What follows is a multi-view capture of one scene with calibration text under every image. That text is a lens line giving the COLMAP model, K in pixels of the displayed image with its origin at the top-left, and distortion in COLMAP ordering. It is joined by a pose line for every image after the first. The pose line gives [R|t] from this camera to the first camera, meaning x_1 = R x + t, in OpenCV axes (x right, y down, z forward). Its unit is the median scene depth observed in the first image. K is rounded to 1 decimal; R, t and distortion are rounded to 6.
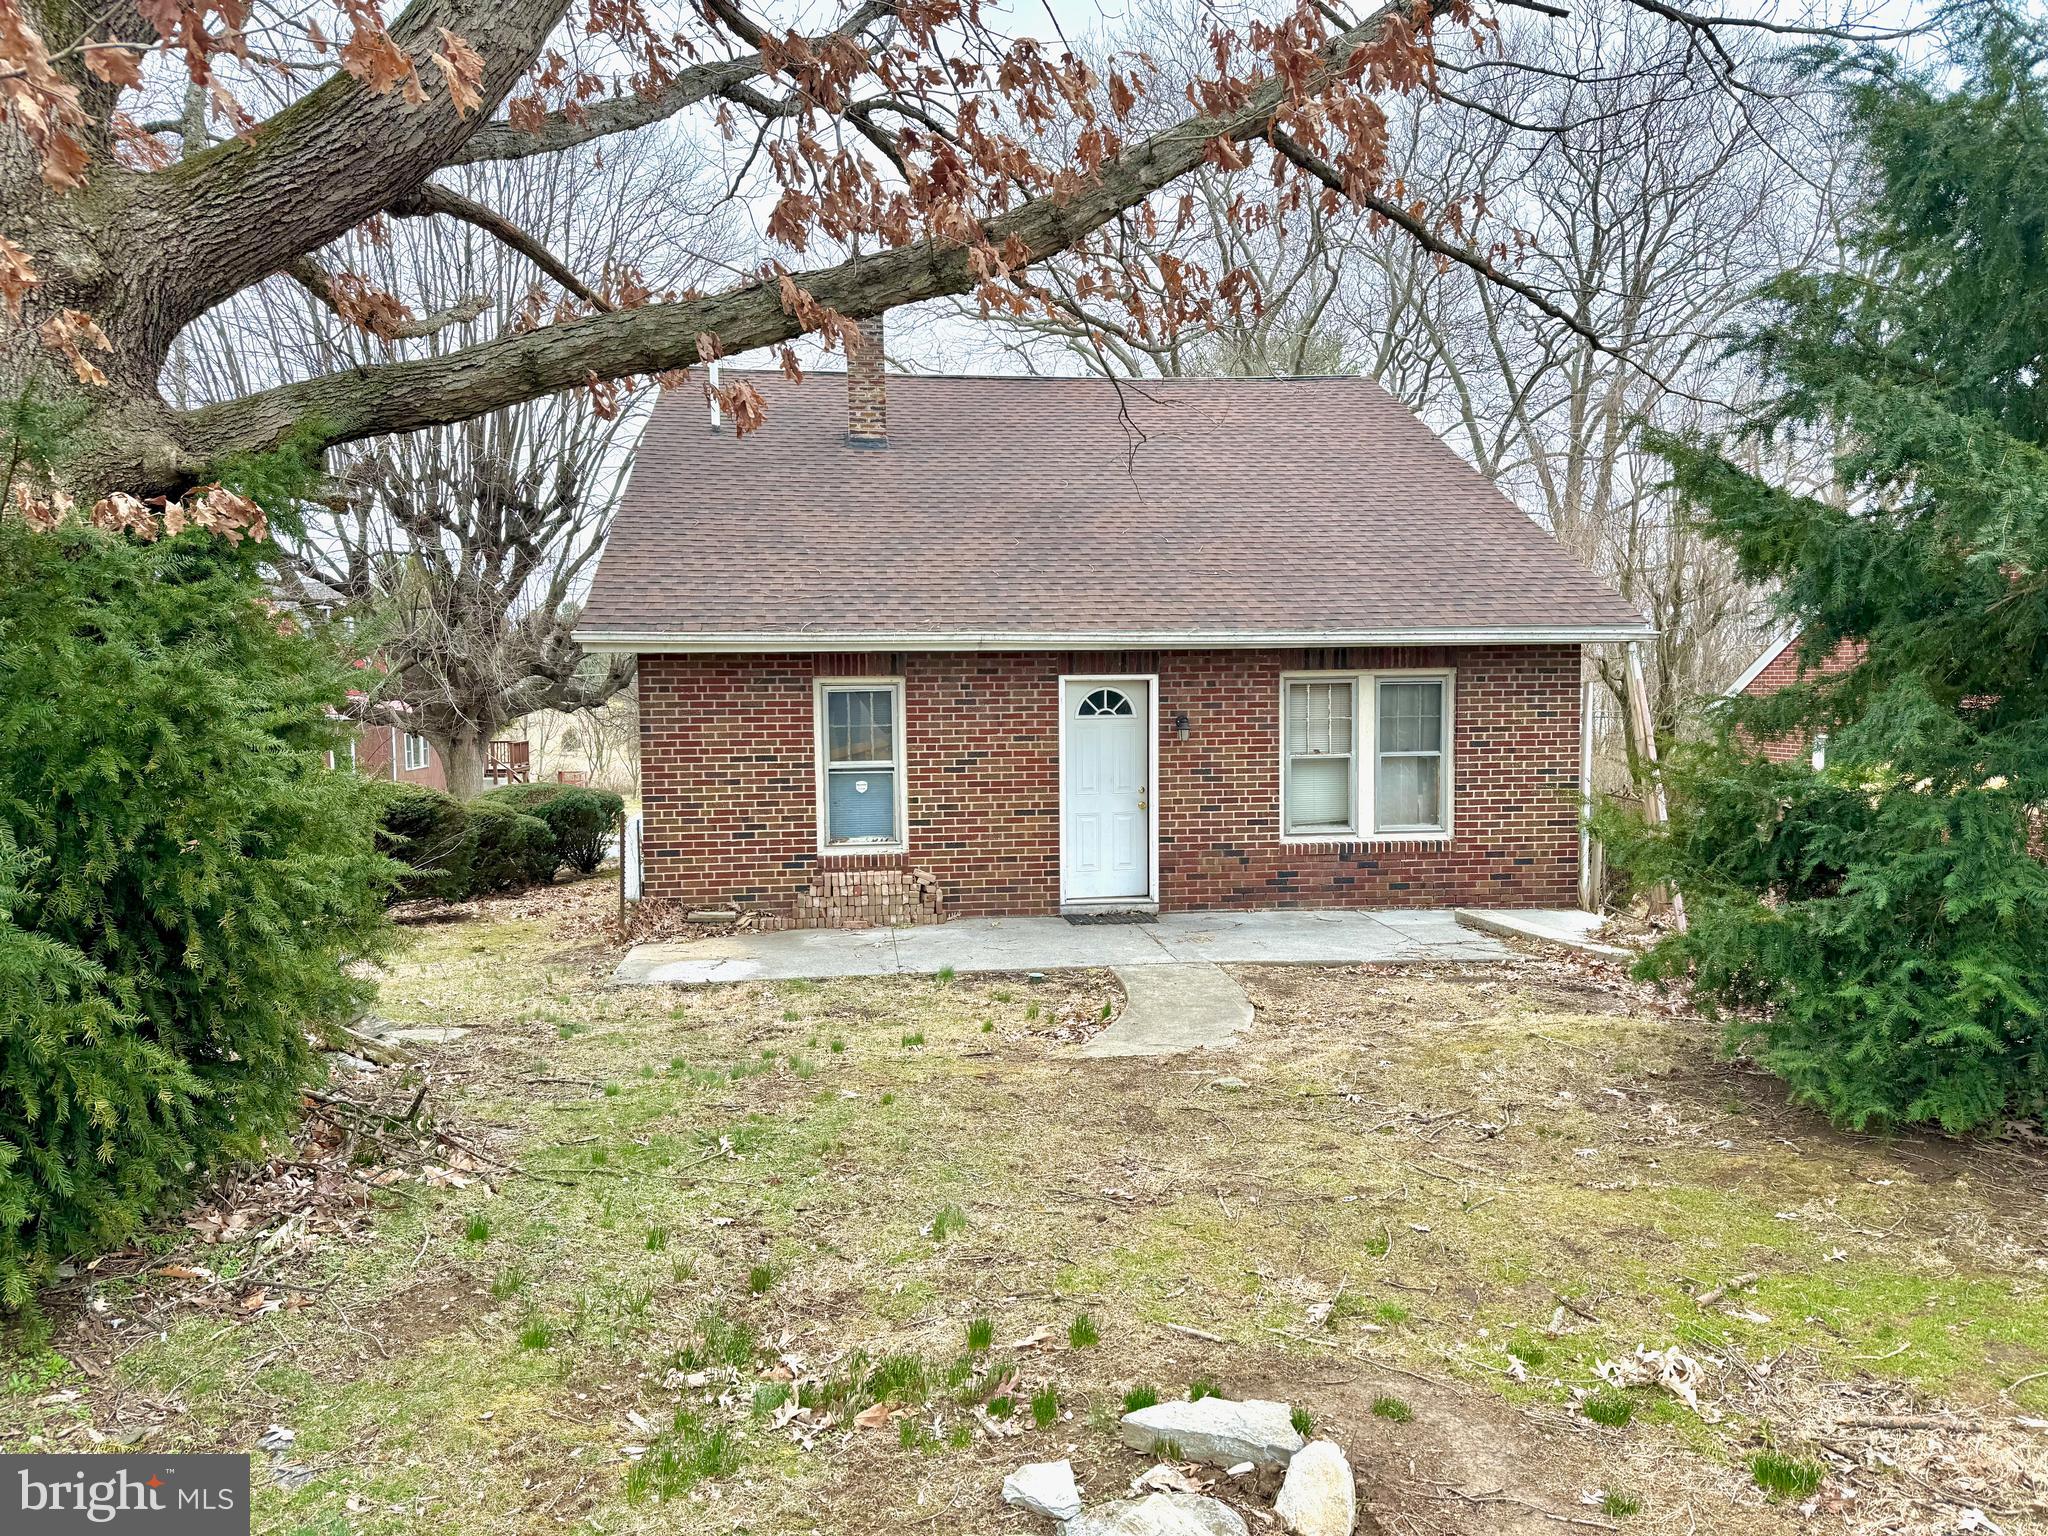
lens RADIAL K [[1418.3, 0, 1014.1], [0, 1418.3, 774.1], [0, 0, 1]] dist [-0.001530, -0.006901]
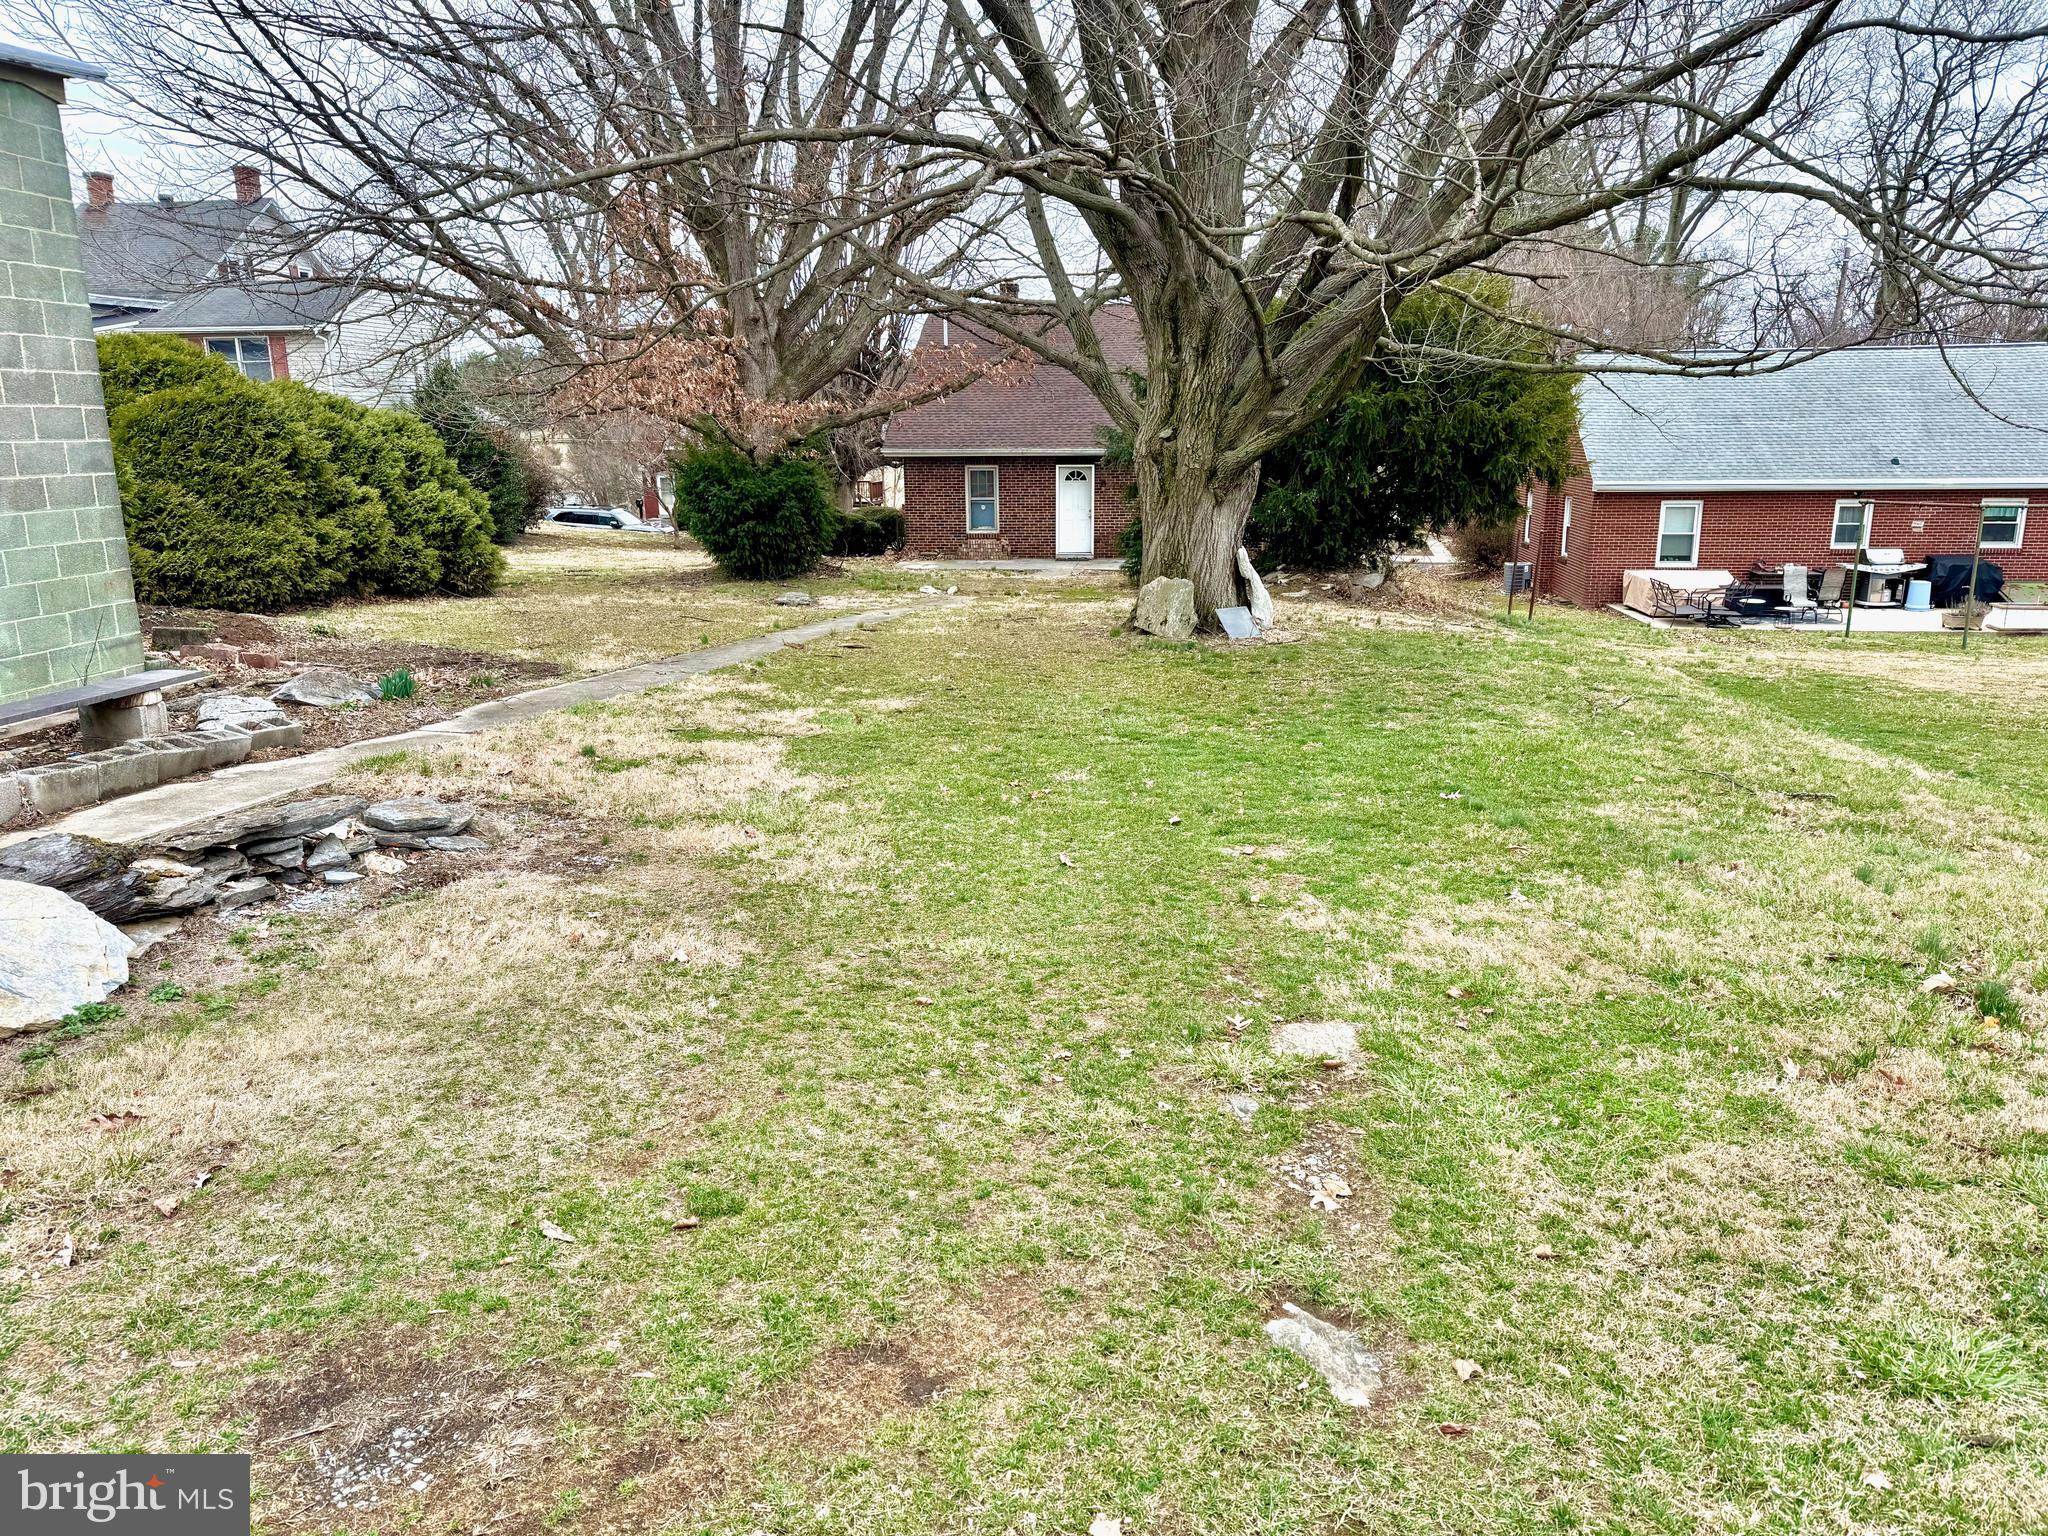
lens RADIAL K [[1418.3, 0, 1014.1], [0, 1418.3, 774.1], [0, 0, 1]] dist [-0.001530, -0.006901]
pose [[0.969006, 0.058127, -0.240100, 0.610232], [-0.013692, 0.983067, 0.182734, 0.013679], [0.246656, -0.173783, 0.953394, -1.586712]]
